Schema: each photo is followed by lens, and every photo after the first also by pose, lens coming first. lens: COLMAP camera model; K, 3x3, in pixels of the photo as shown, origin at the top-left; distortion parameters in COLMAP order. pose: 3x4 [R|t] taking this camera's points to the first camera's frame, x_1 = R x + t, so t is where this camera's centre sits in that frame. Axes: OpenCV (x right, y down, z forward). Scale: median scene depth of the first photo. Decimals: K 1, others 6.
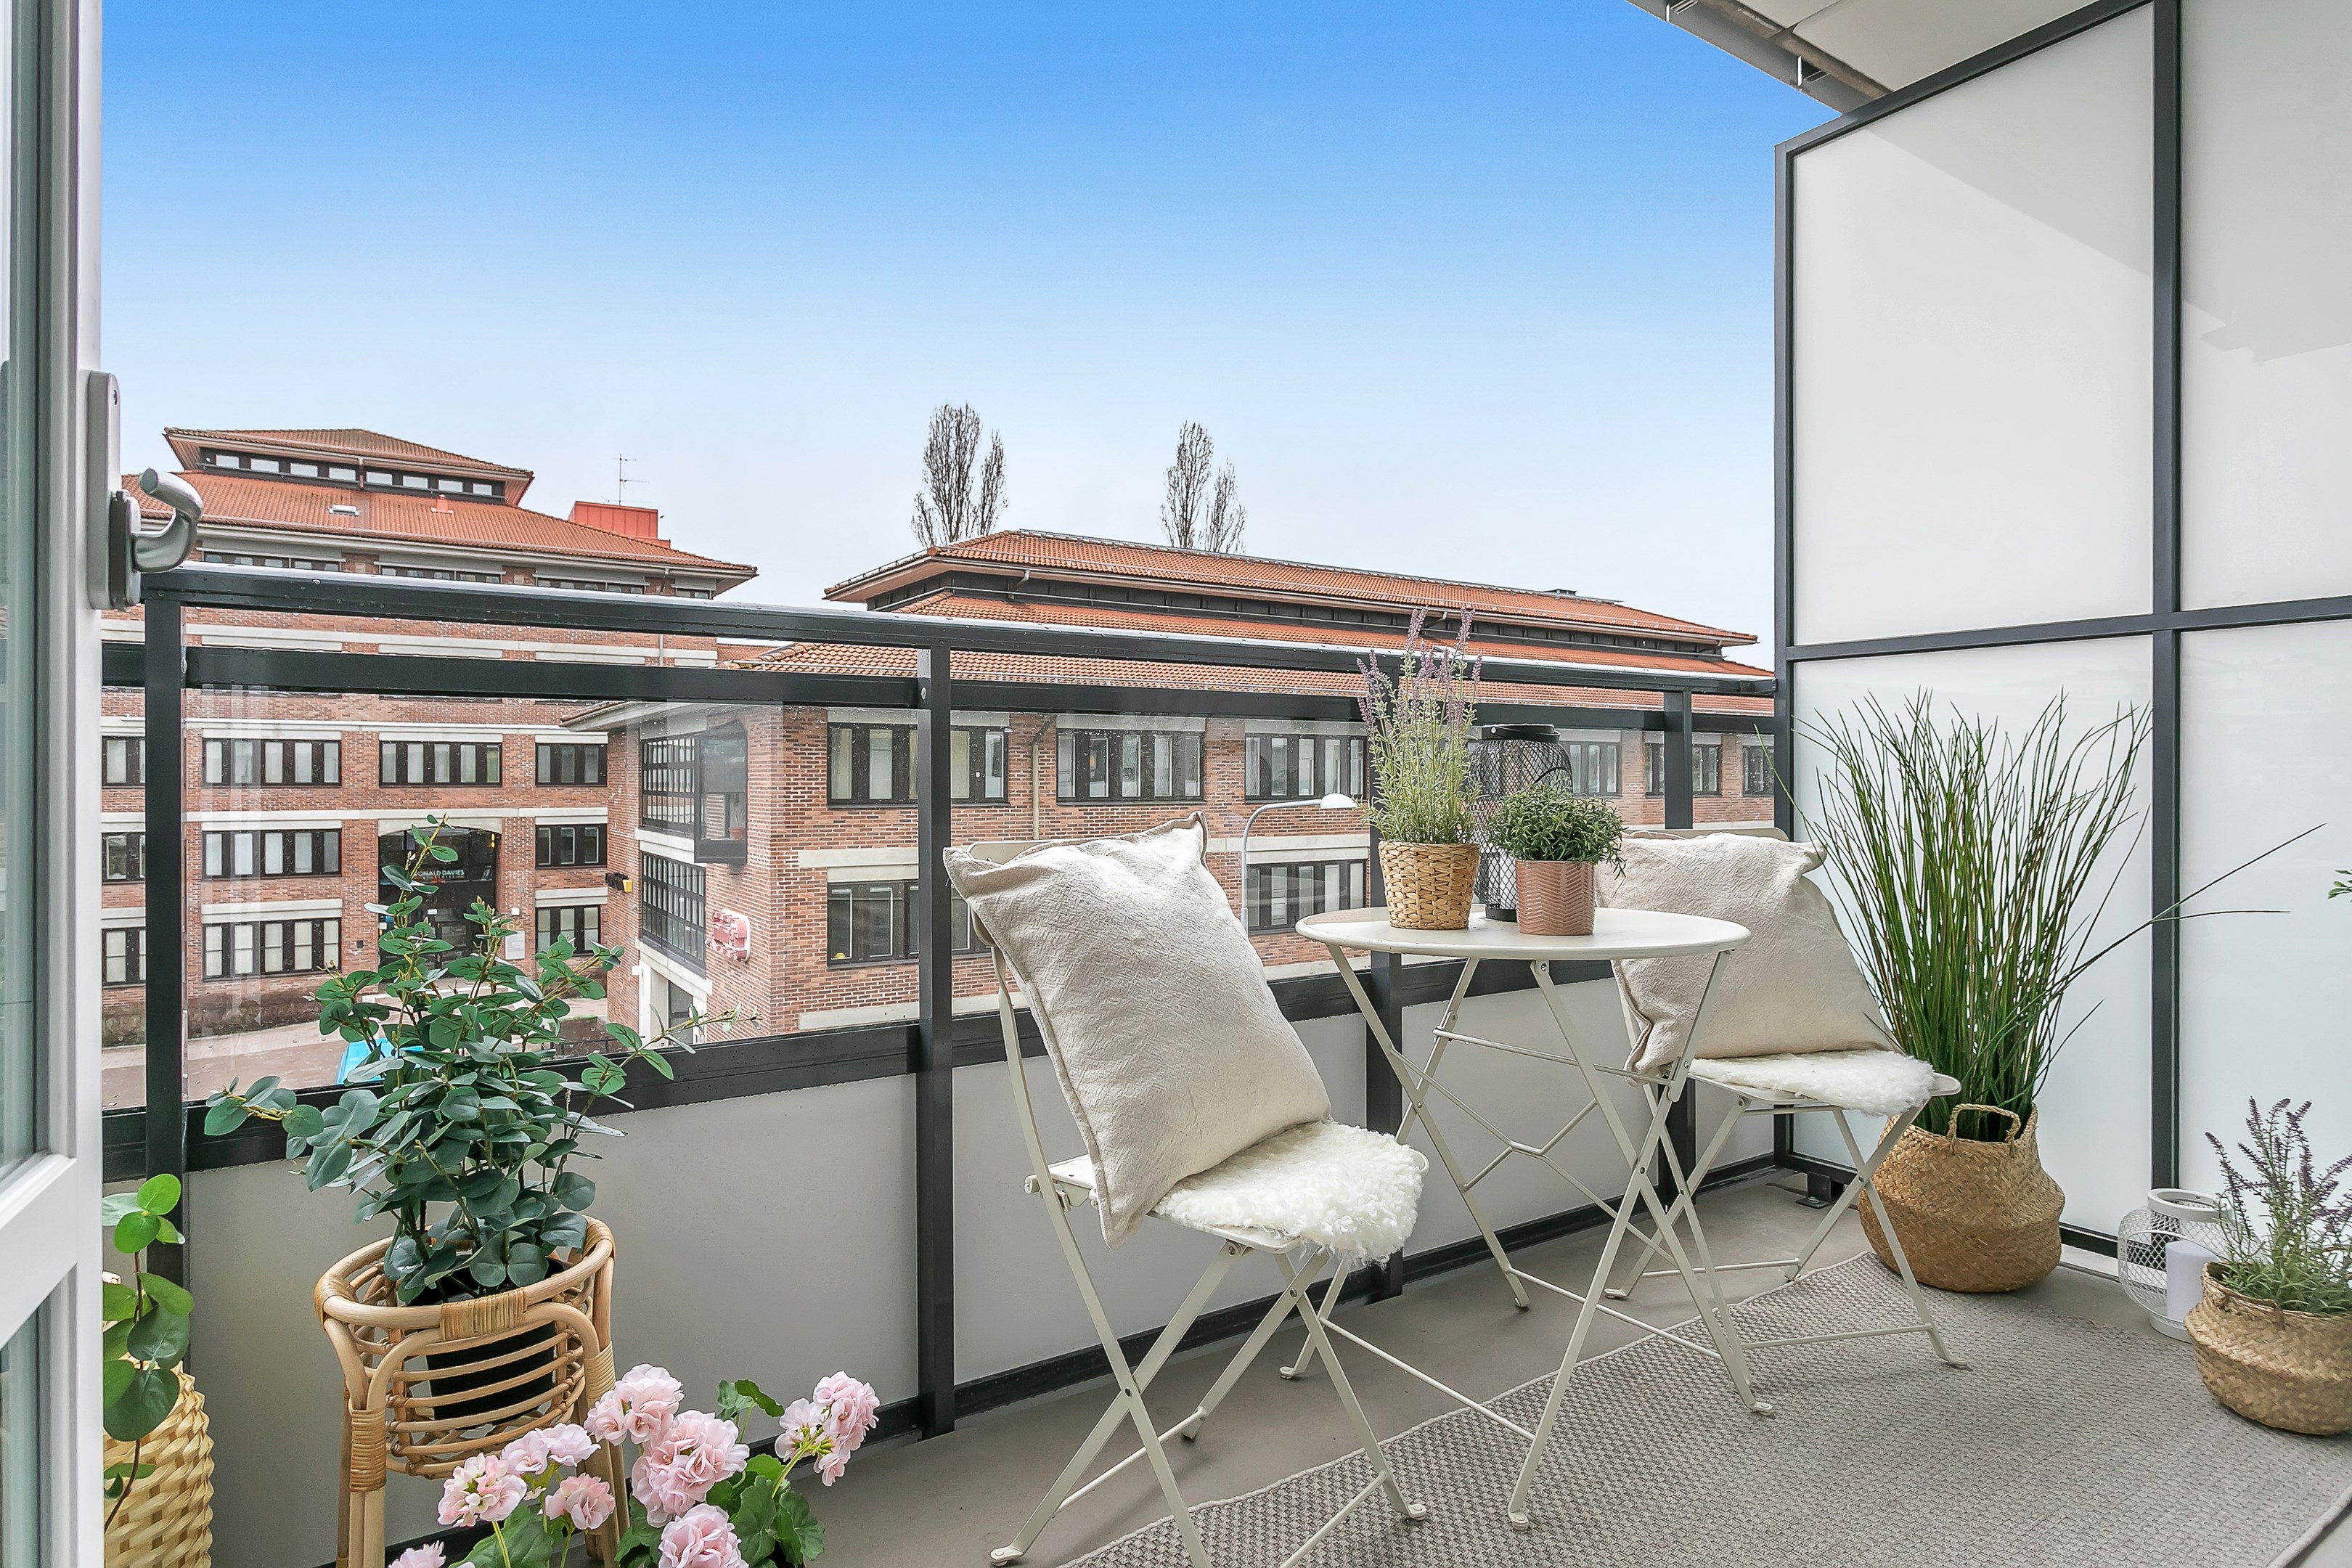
lens RADIAL K [[1255.6, 0, 1176.0], [0, 1255.6, 784.0], [0, 0, 1]] dist [-0.001266, -0.000218]
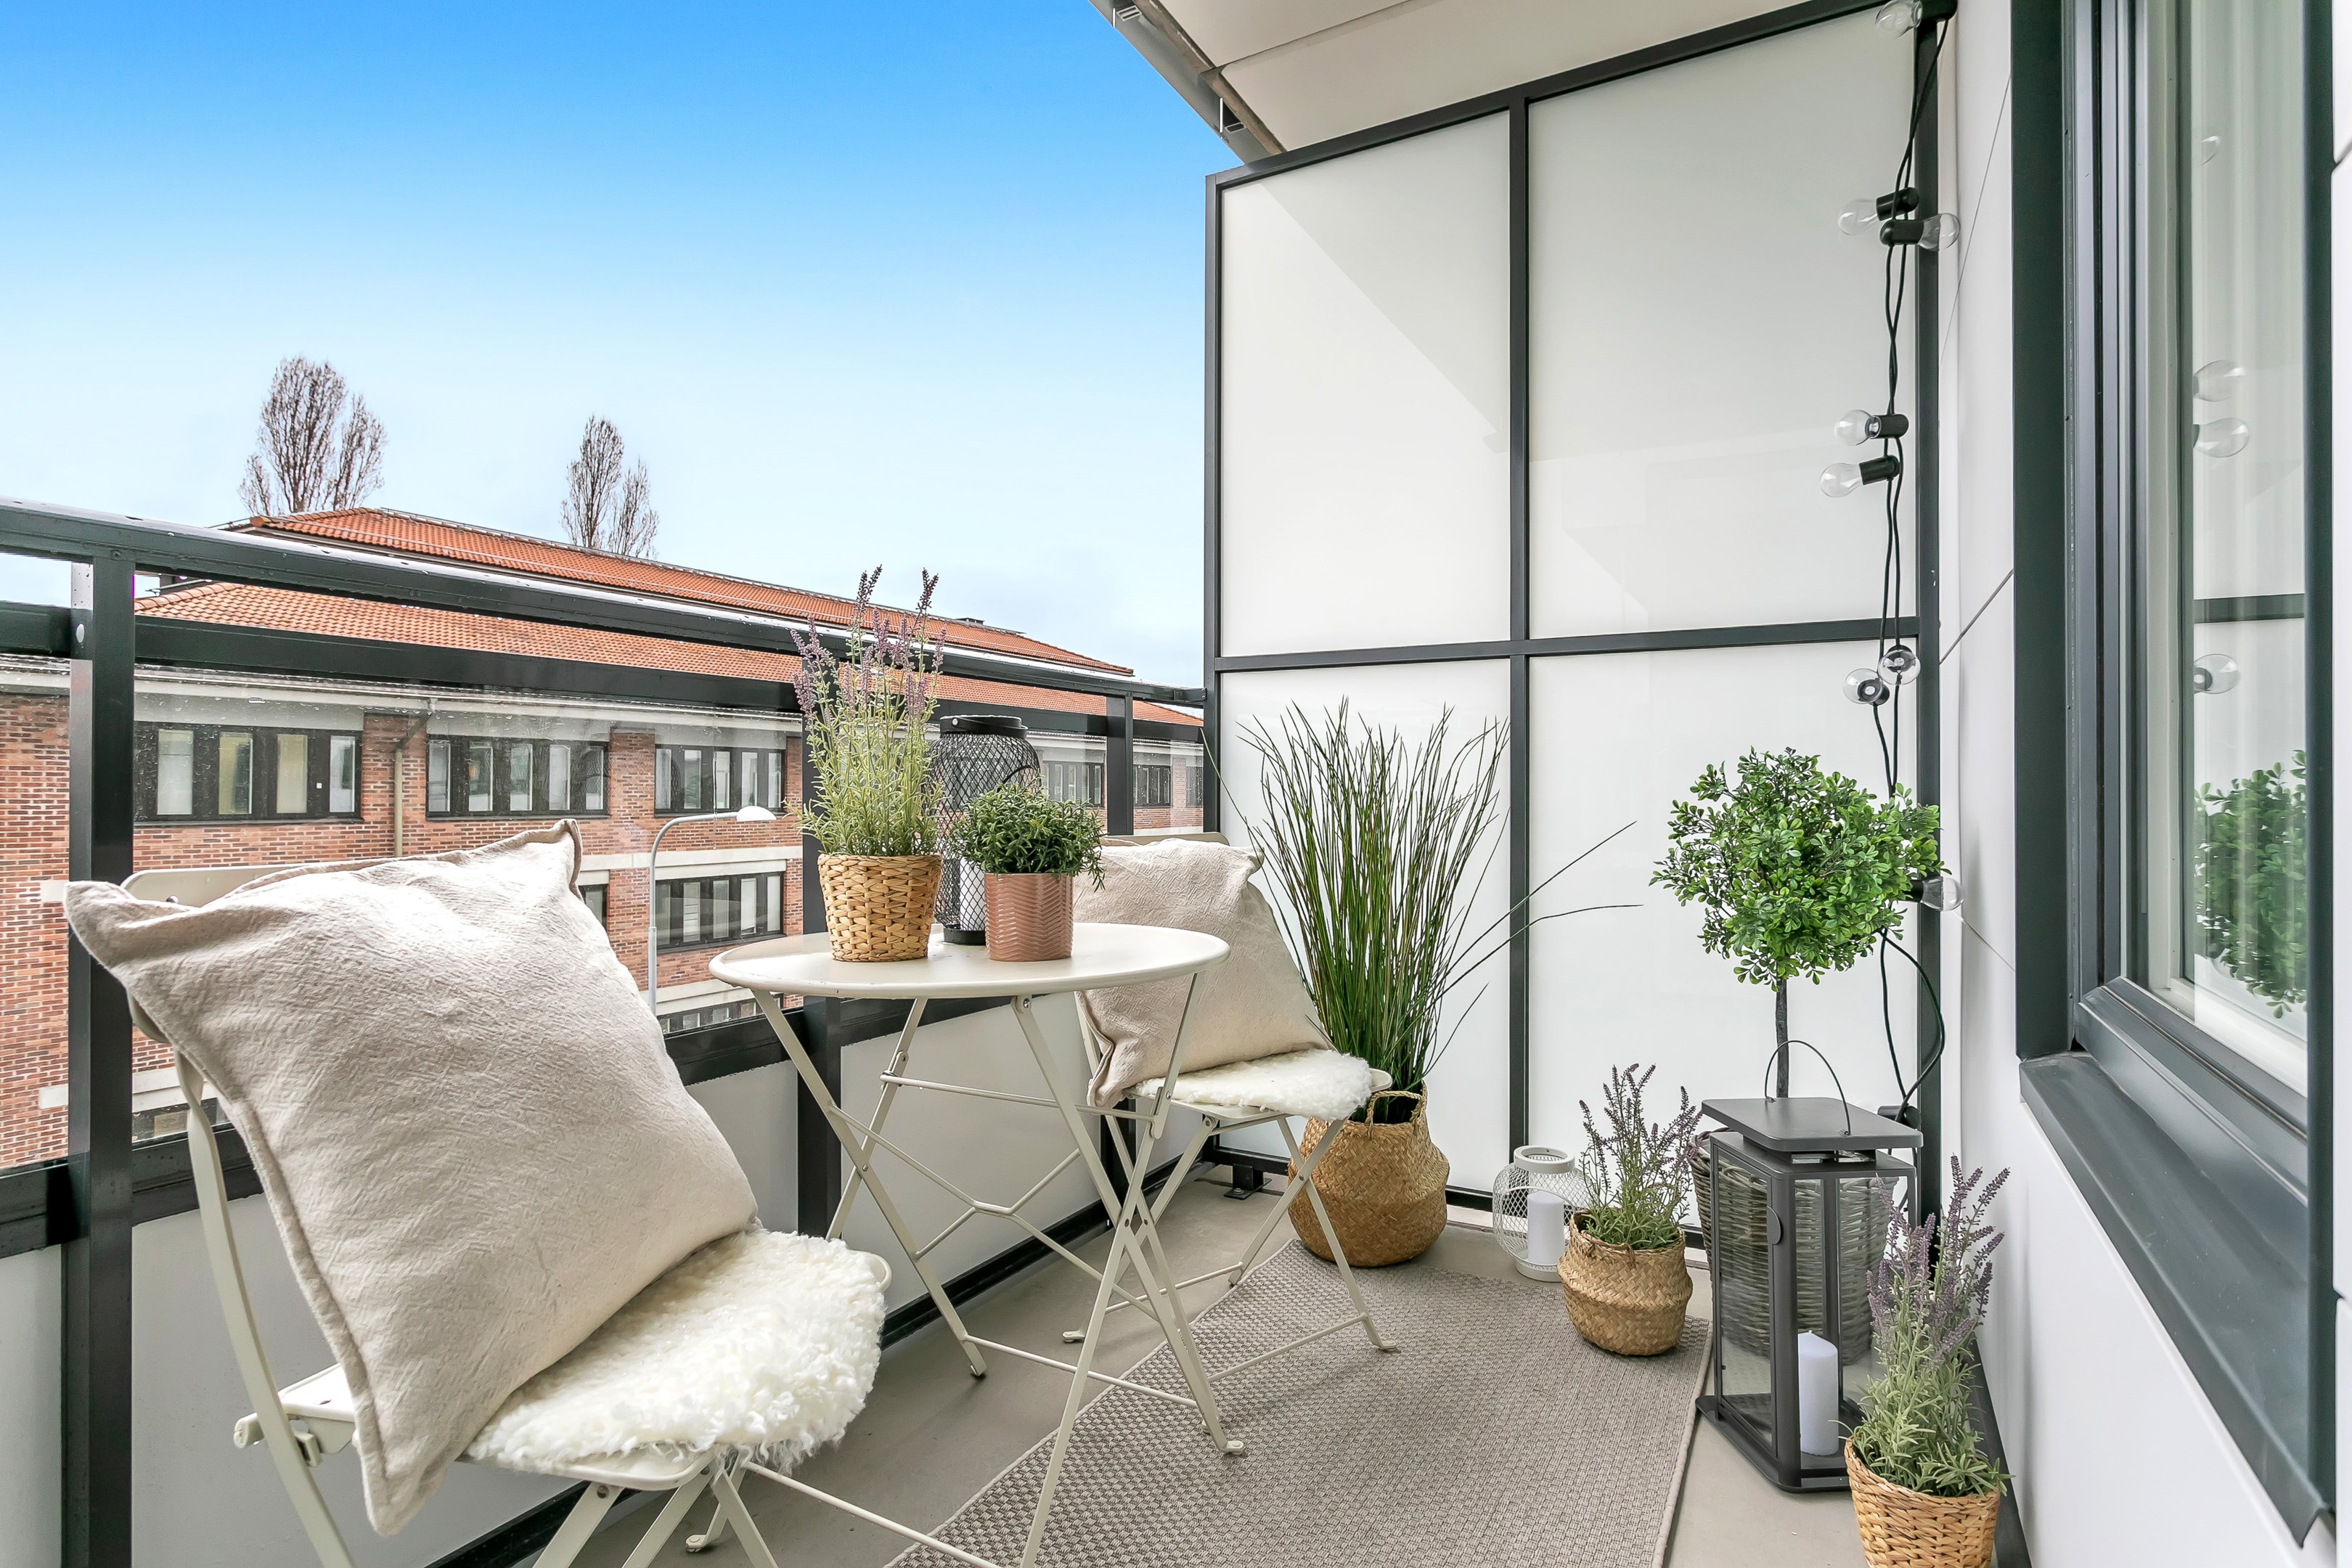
lens RADIAL K [[1199.8, 0, 1158.7], [0, 1199.8, 782.2], [0, 0, 1]] dist [-0.011648, 0.000641]
pose [[0.899307, 0.004781, 0.437291, 0.018806], [0.000702, 0.999923, -0.012376, 0.007773], [-0.437317, 0.011437, 0.899235, 0.187817]]
